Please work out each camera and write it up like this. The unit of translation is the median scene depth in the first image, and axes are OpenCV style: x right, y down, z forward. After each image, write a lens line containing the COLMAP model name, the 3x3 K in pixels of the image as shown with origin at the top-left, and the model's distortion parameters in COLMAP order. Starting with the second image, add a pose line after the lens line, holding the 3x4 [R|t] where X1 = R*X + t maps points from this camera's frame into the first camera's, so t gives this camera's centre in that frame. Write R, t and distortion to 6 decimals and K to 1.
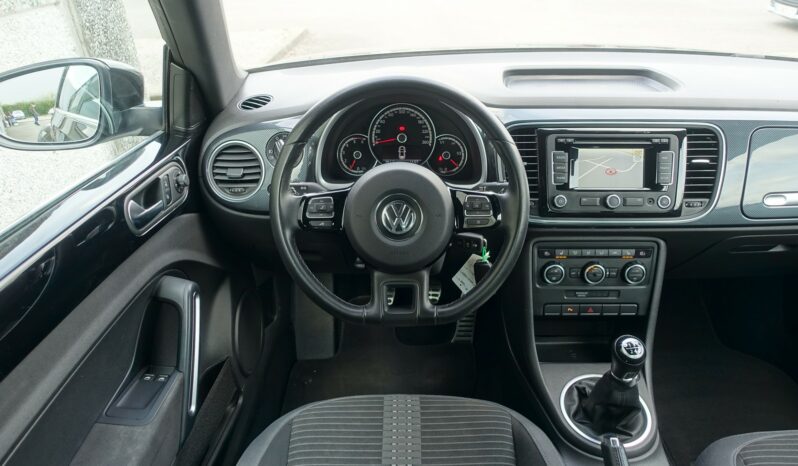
lens RADIAL K [[553.9, 0, 402.6], [0, 553.9, 228.5], [0, 0, 1]] dist [0.006224, -0.000952]
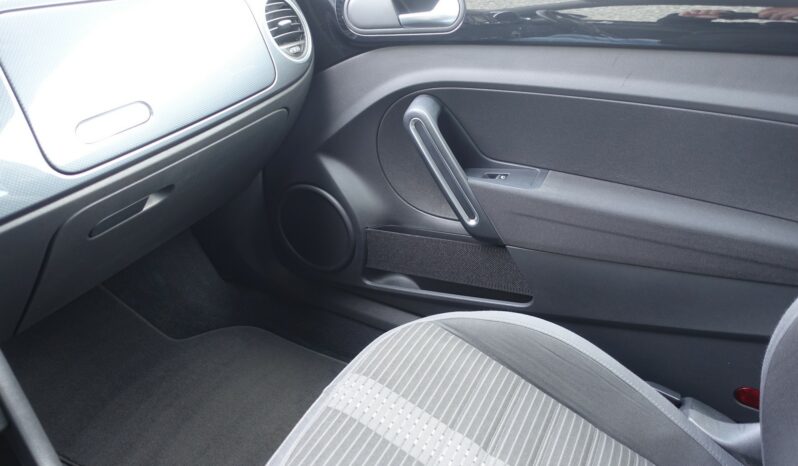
lens RADIAL K [[553.9, 0, 401.7], [0, 553.9, 227.7], [0, 0, 1]] dist [0.006224, -0.000952]
pose [[0.475992, -0.441626, 0.760525, 0.333868], [0.423408, 0.873031, 0.241957, 0.032943], [-0.770816, 0.206843, 0.602543, 0.419502]]
